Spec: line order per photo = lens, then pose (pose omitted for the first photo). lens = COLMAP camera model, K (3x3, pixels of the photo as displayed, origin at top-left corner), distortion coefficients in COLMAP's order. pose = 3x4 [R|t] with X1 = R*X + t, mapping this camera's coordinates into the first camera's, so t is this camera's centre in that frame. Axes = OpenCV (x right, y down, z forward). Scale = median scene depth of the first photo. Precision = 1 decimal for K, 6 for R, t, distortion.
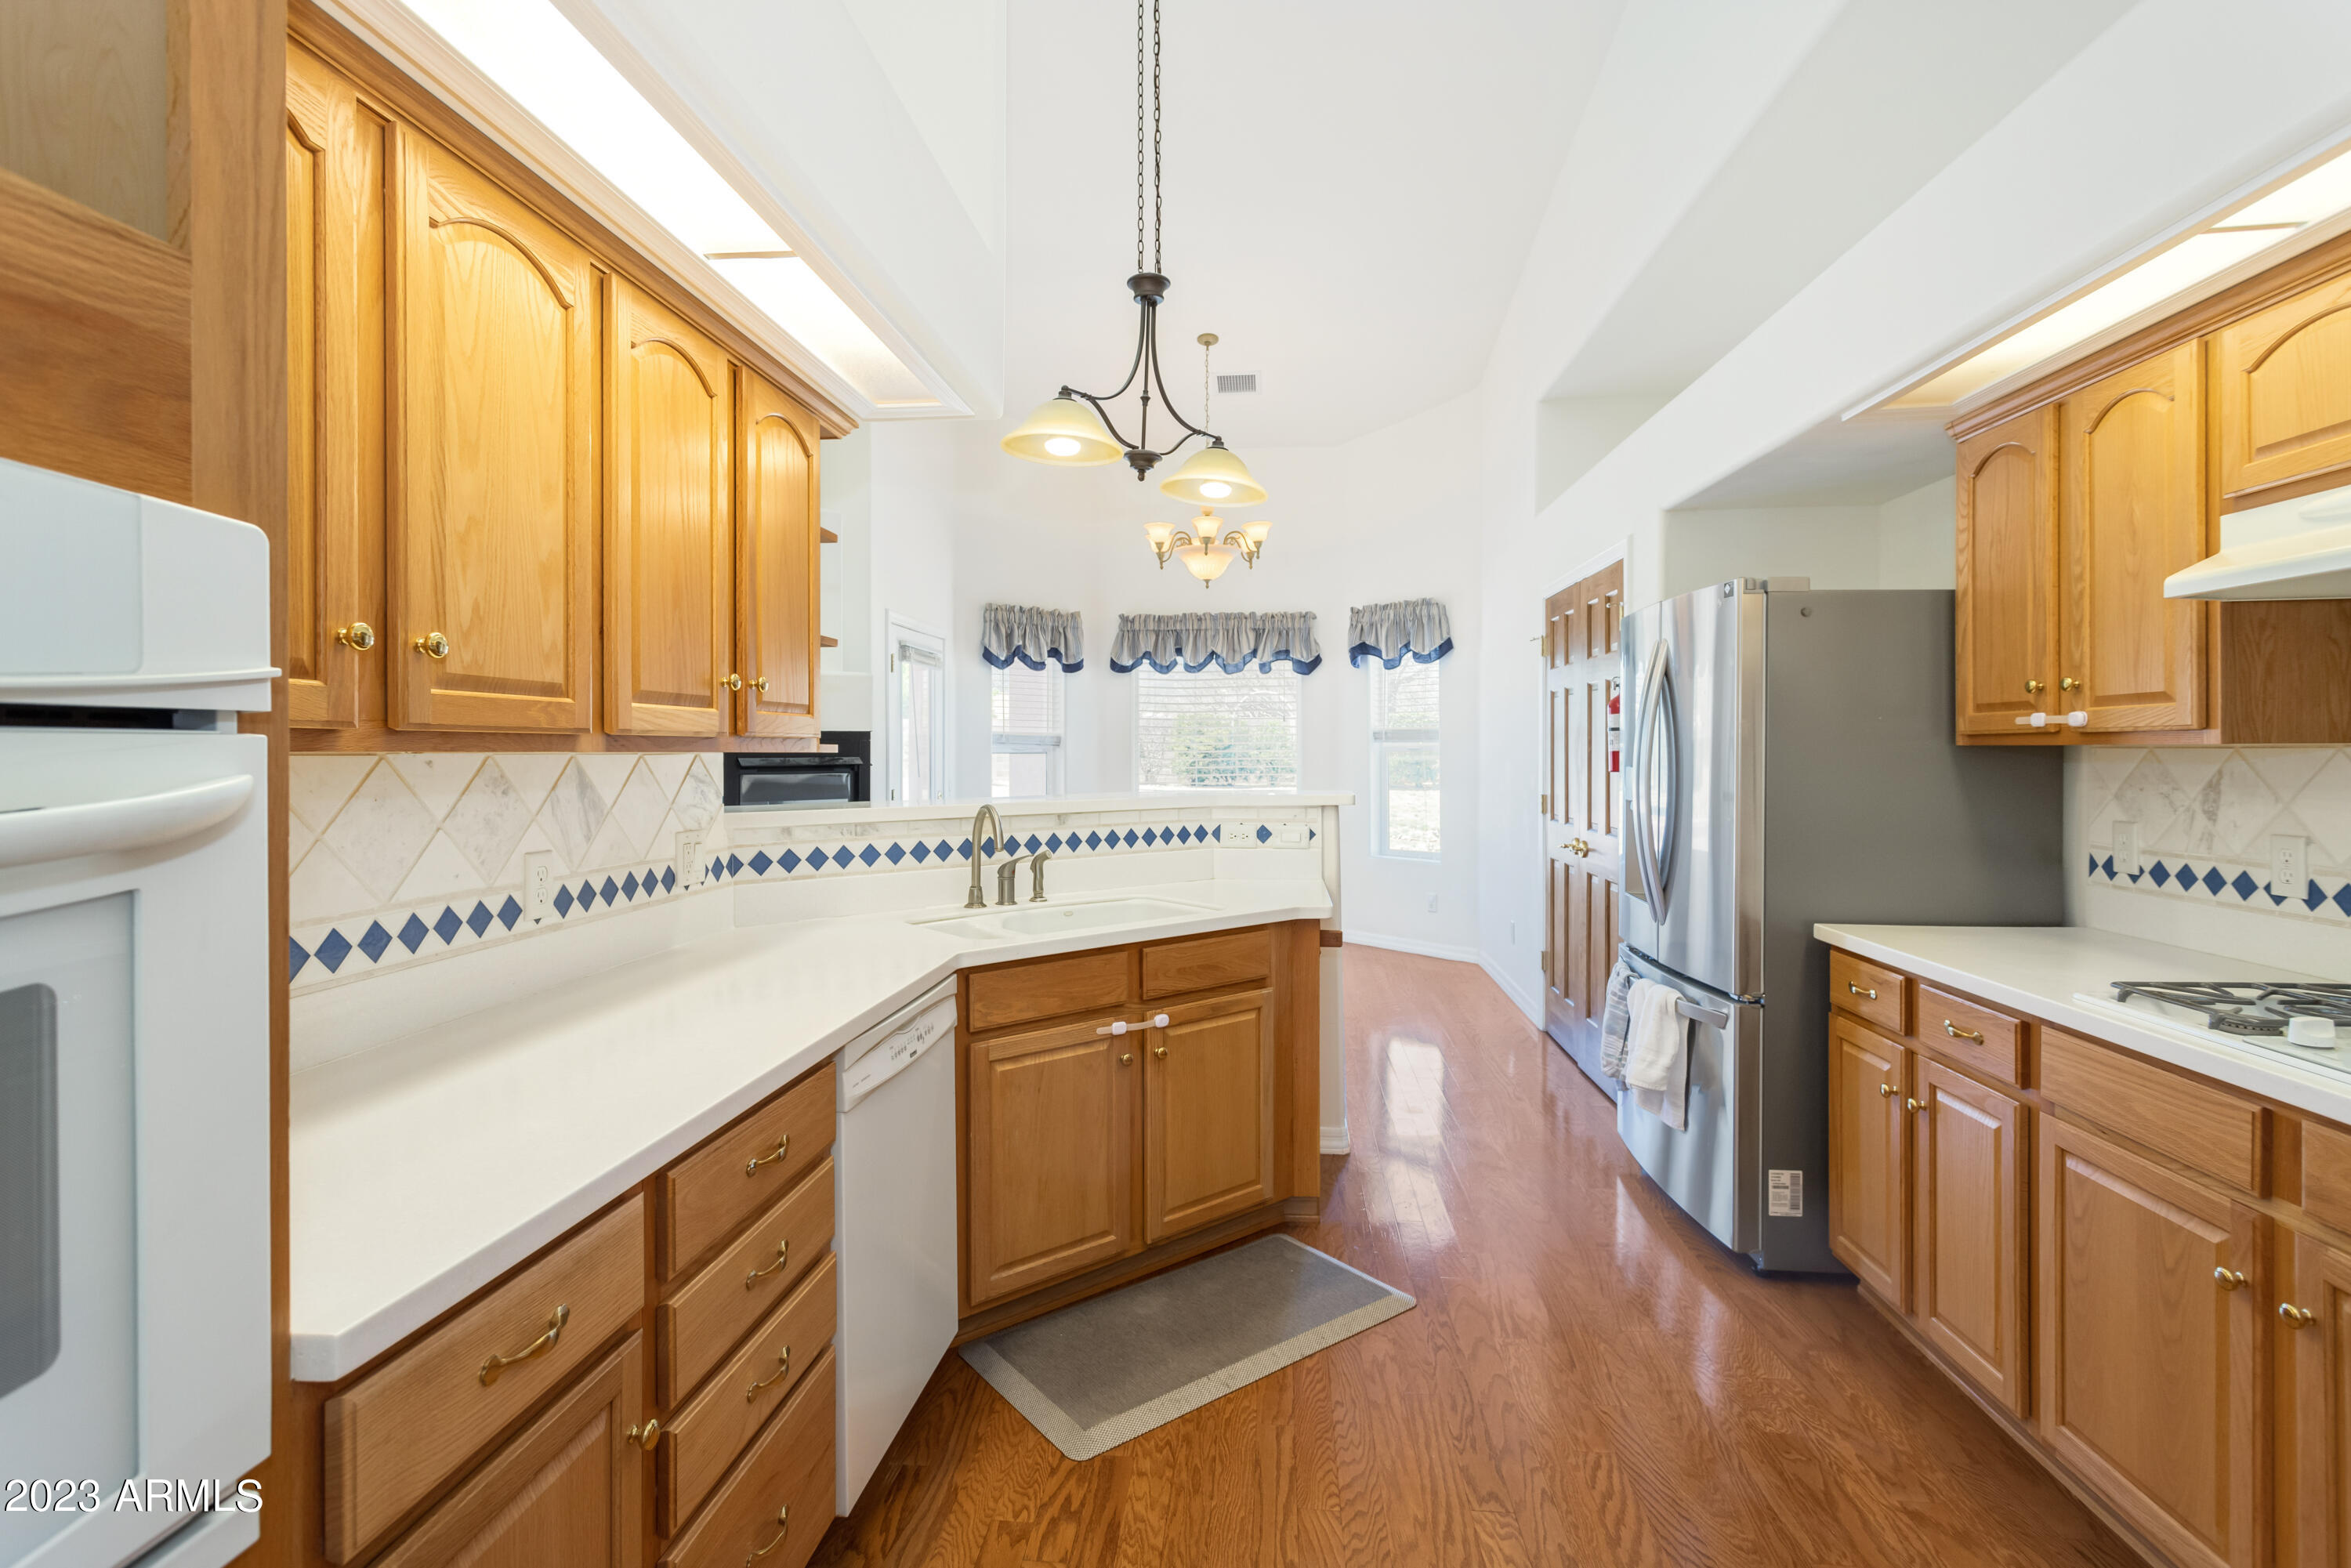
lens RADIAL K [[1128.5, 0, 1165.9], [0, 1128.5, 746.3], [0, 0, 1]] dist [-0.000903, 0.000107]
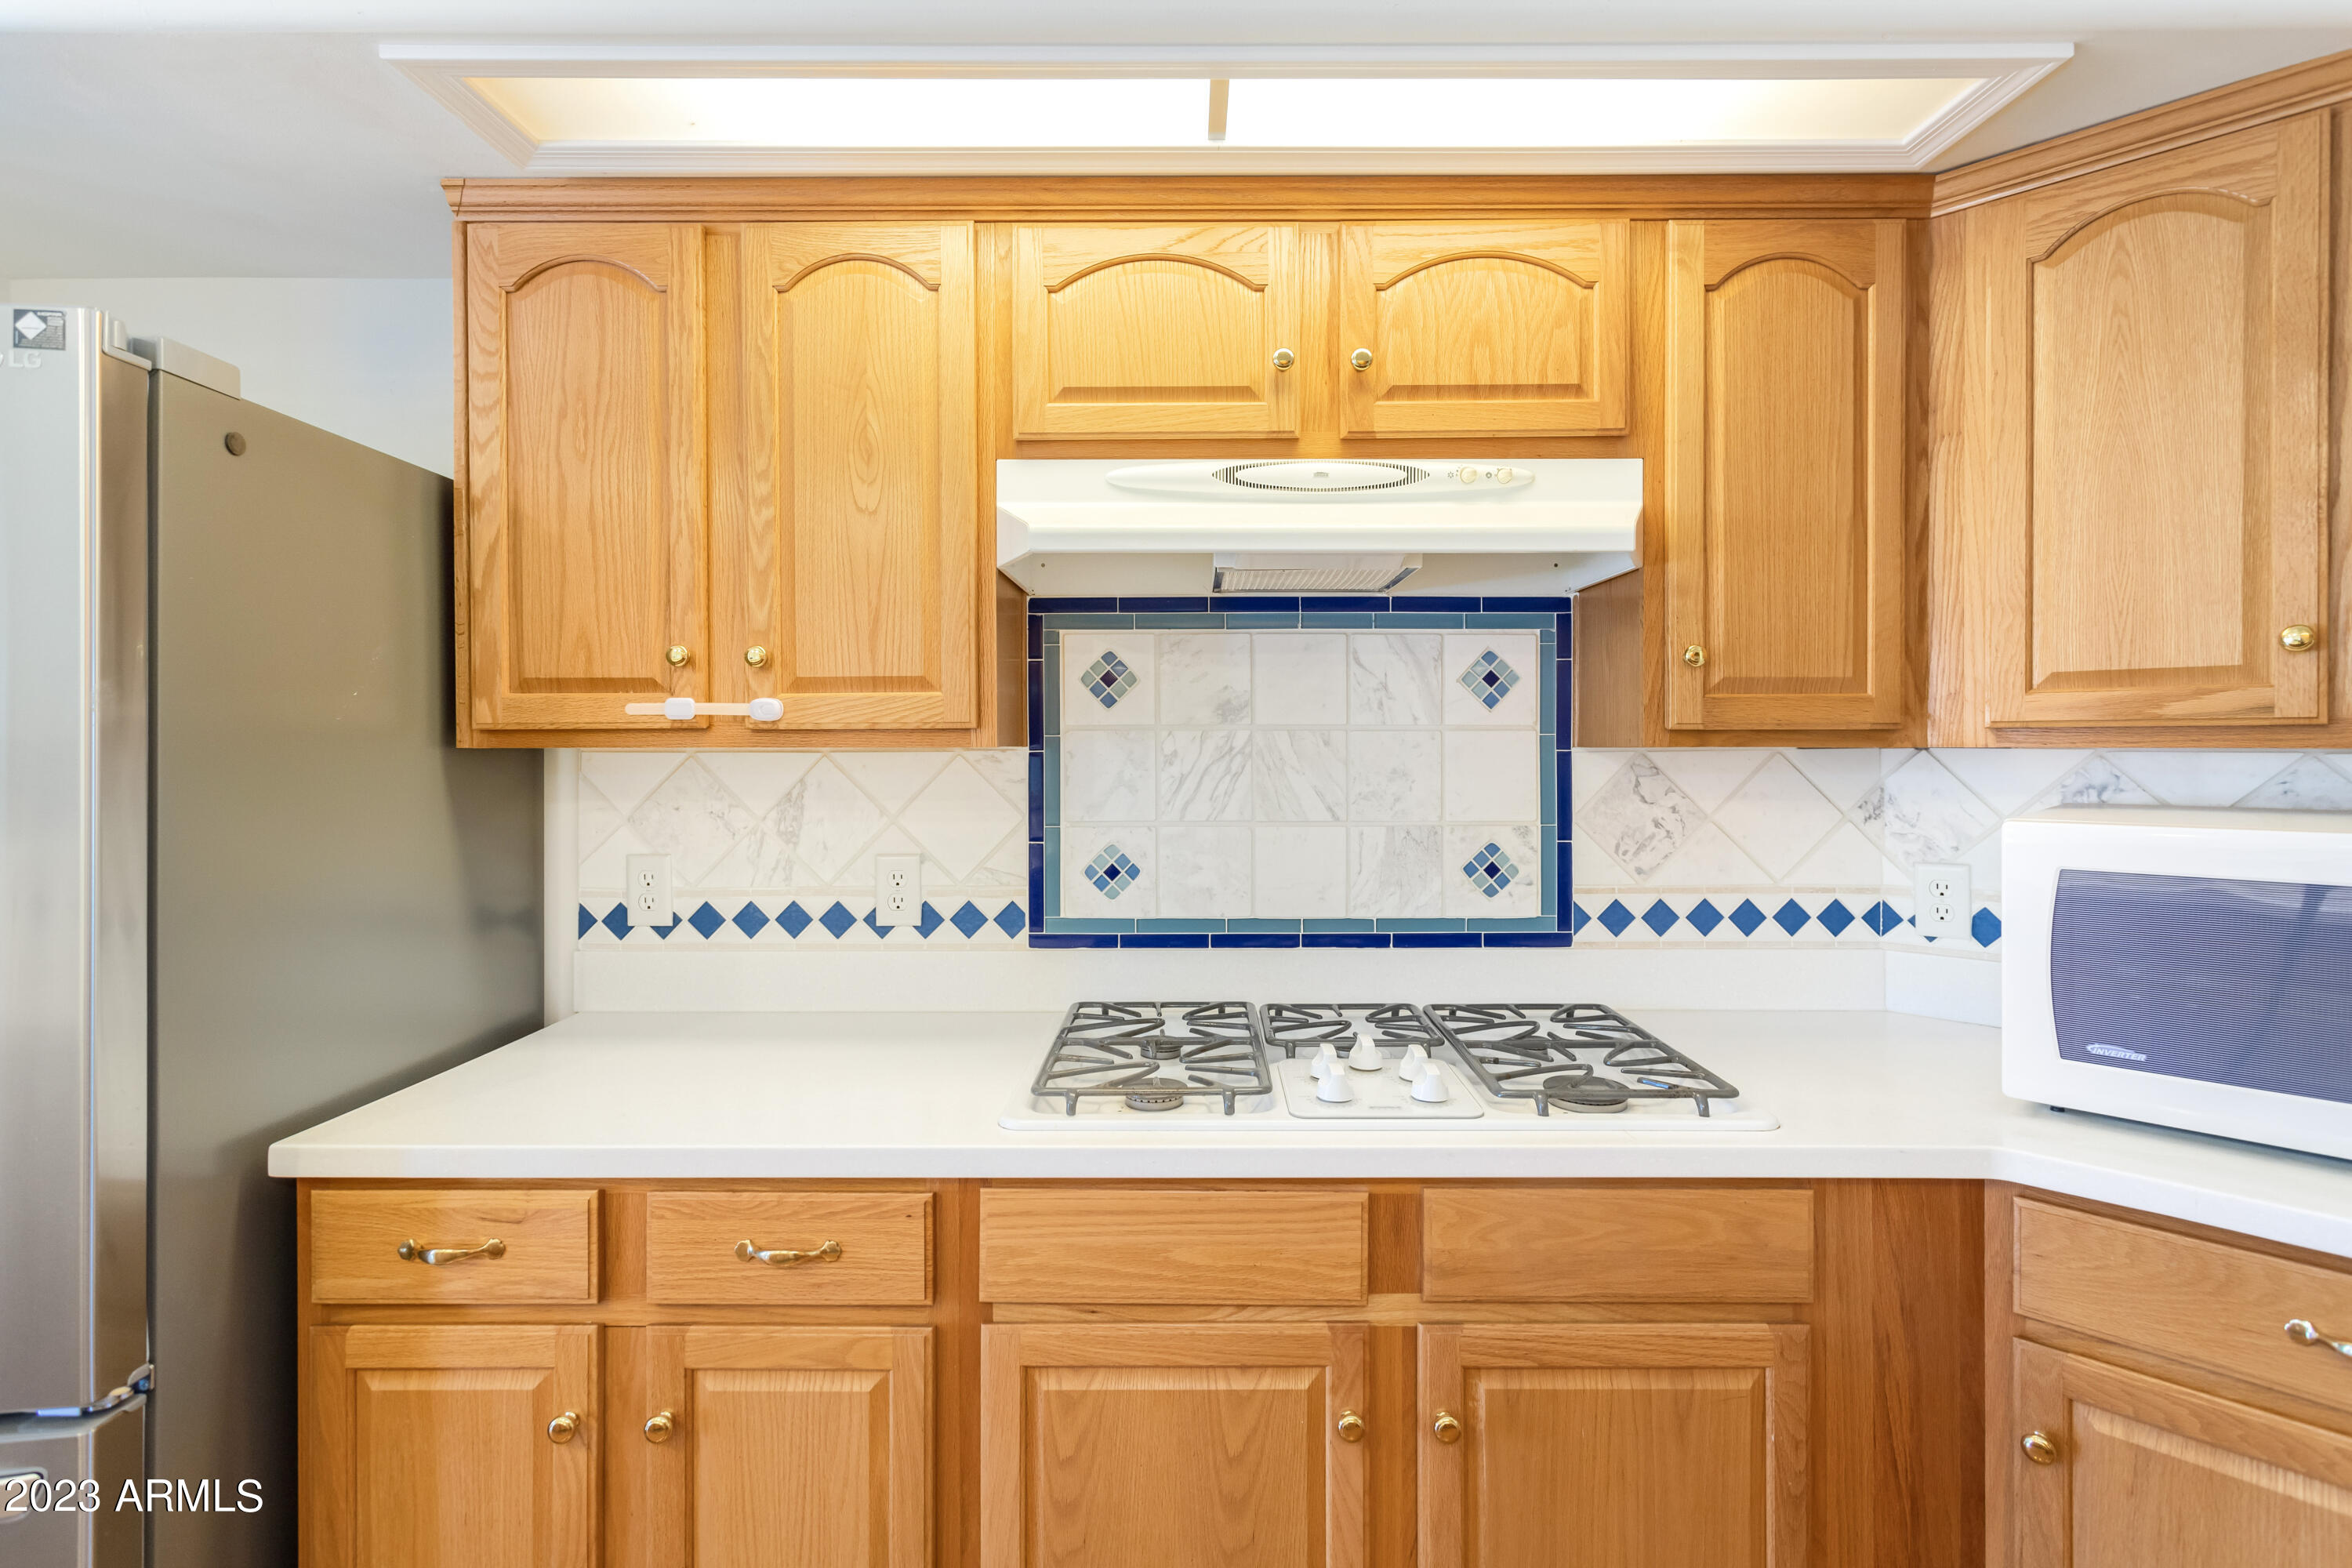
lens RADIAL K [[1129.1, 0, 1200.2], [0, 1129.1, 751.6], [0, 0, 1]] dist [-0.000903, 0.000107]
pose [[-0.090225, 0.000386, 0.995921, 0.123850], [-0.001285, 0.999999, -0.000504, 0.001506], [-0.995921, -0.001325, -0.090224, 0.871160]]
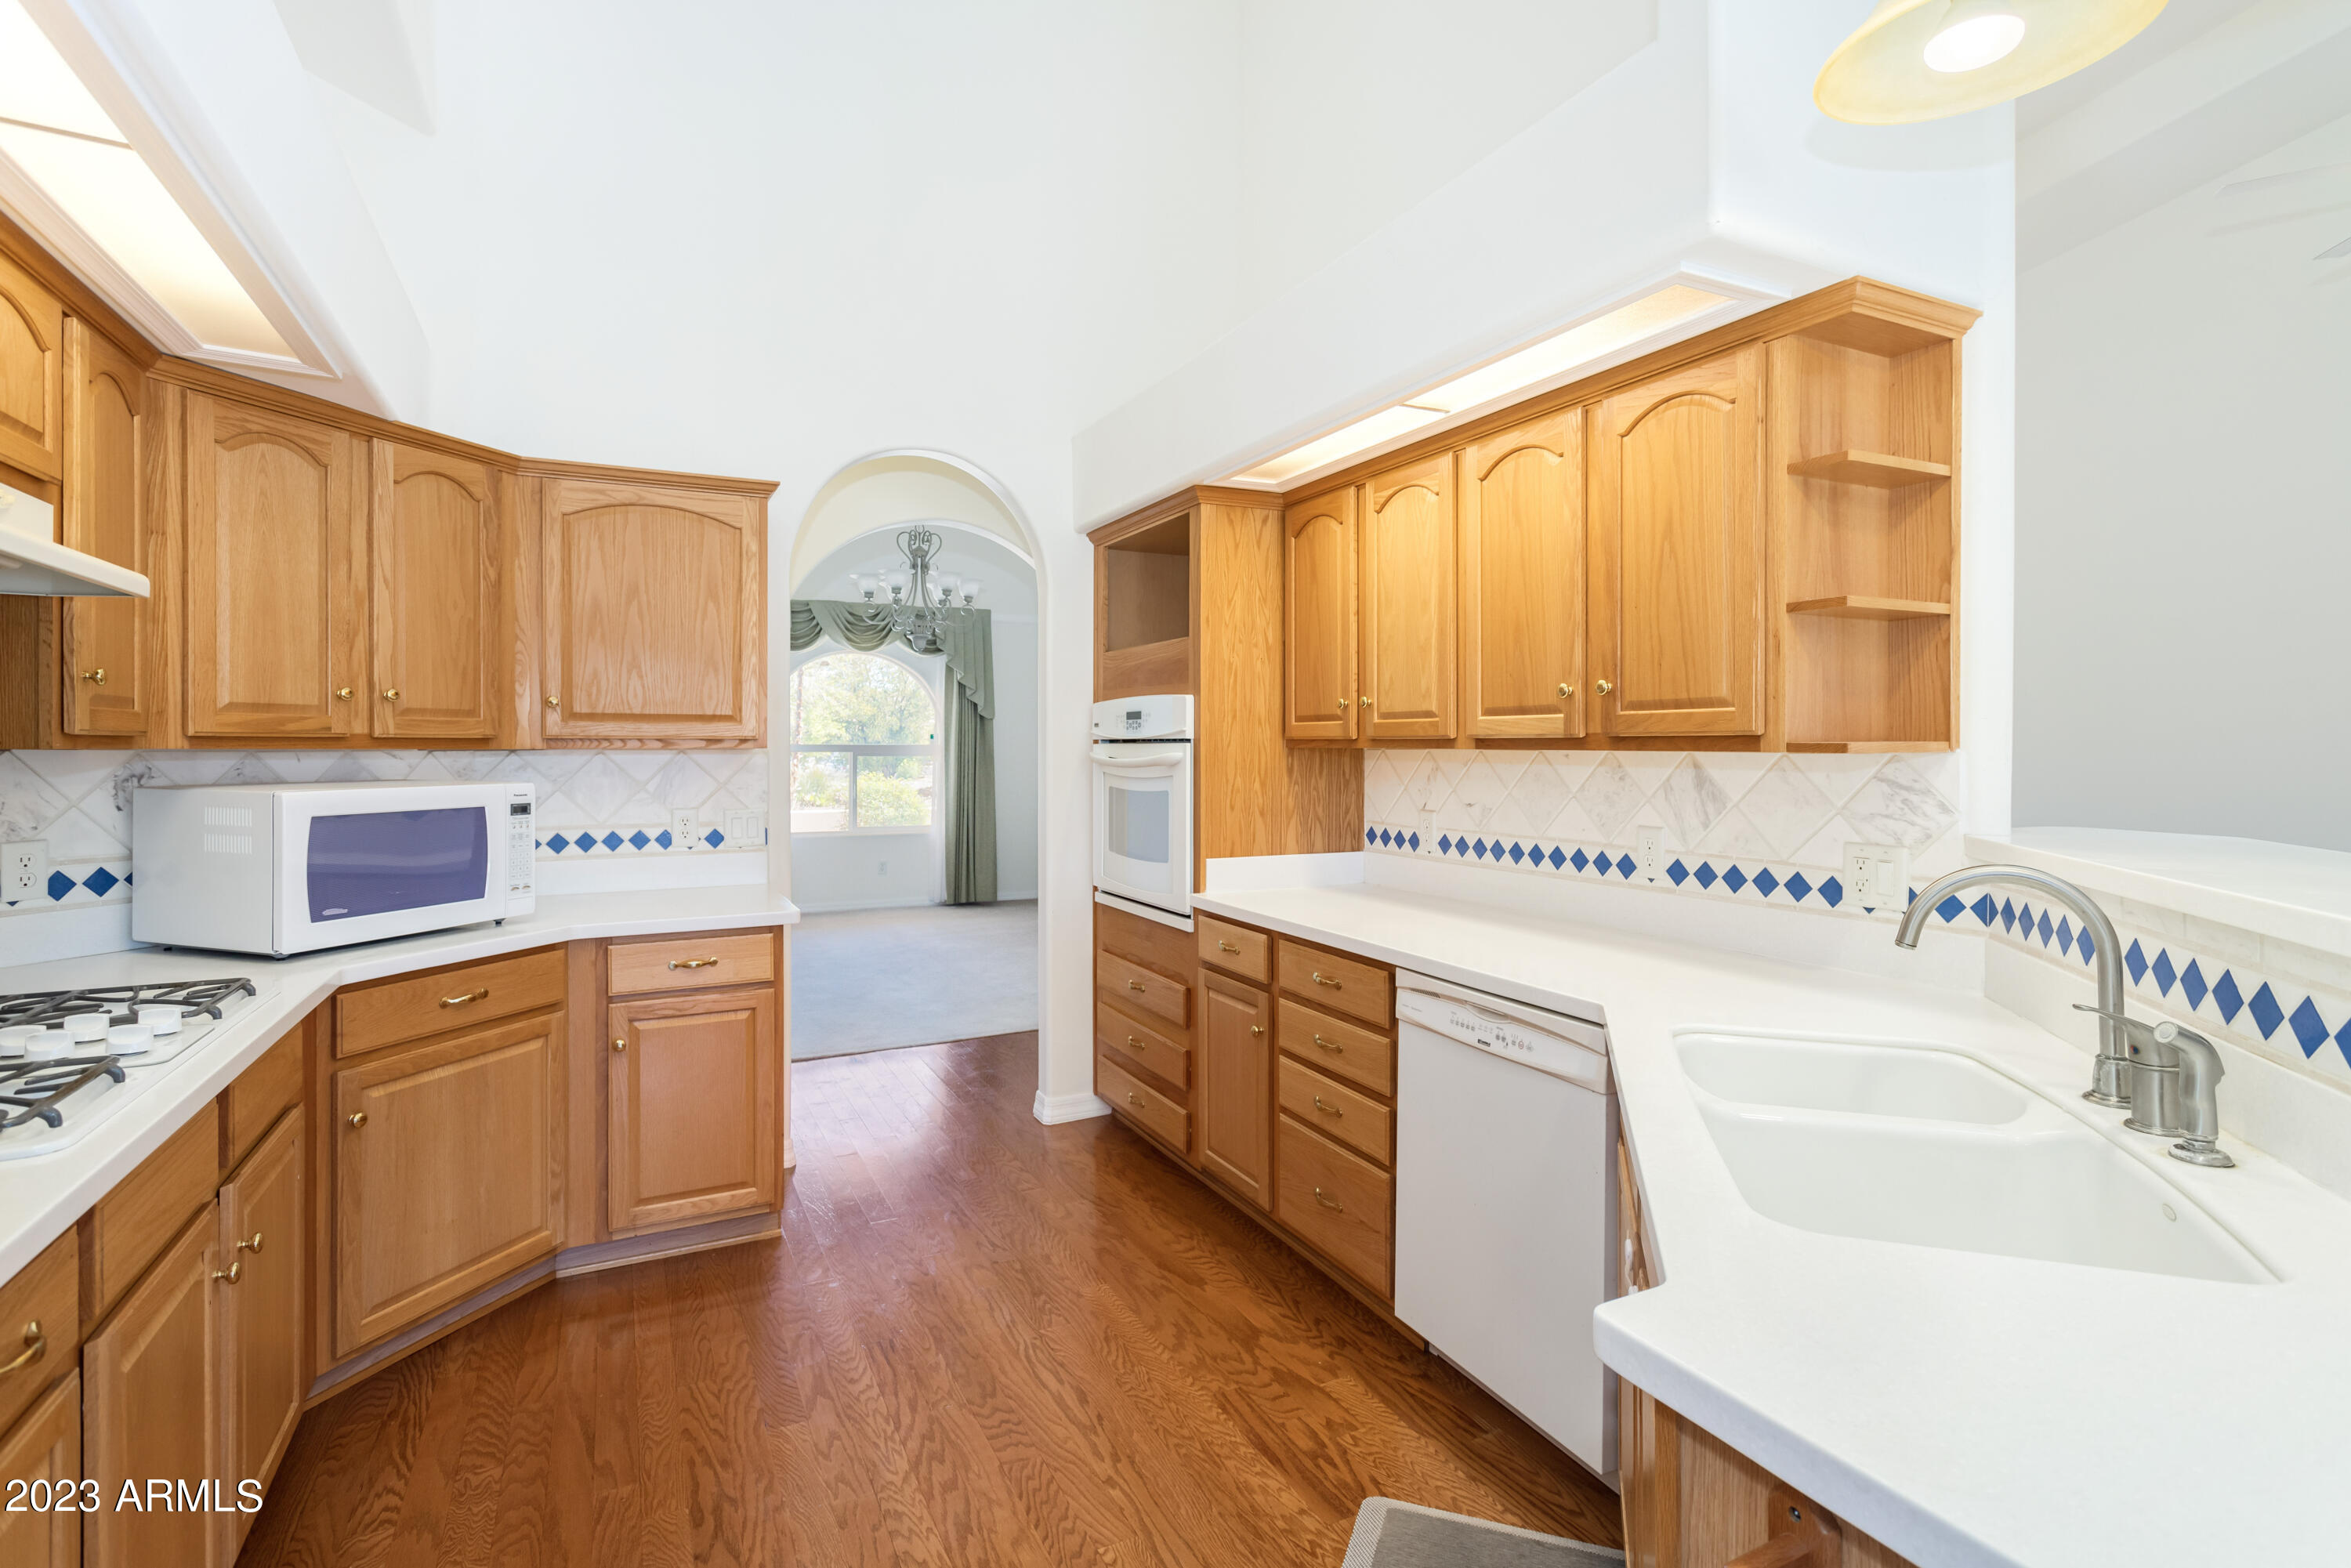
lens RADIAL K [[1128.5, 0, 1177.4], [0, 1128.5, 759.8], [0, 0, 1]] dist [-0.000903, 0.000107]
pose [[-0.851759, 0.010742, -0.523824, 0.554176], [0.004269, 0.999899, 0.013565, -0.002542], [0.523916, 0.009318, -0.851719, 1.732653]]
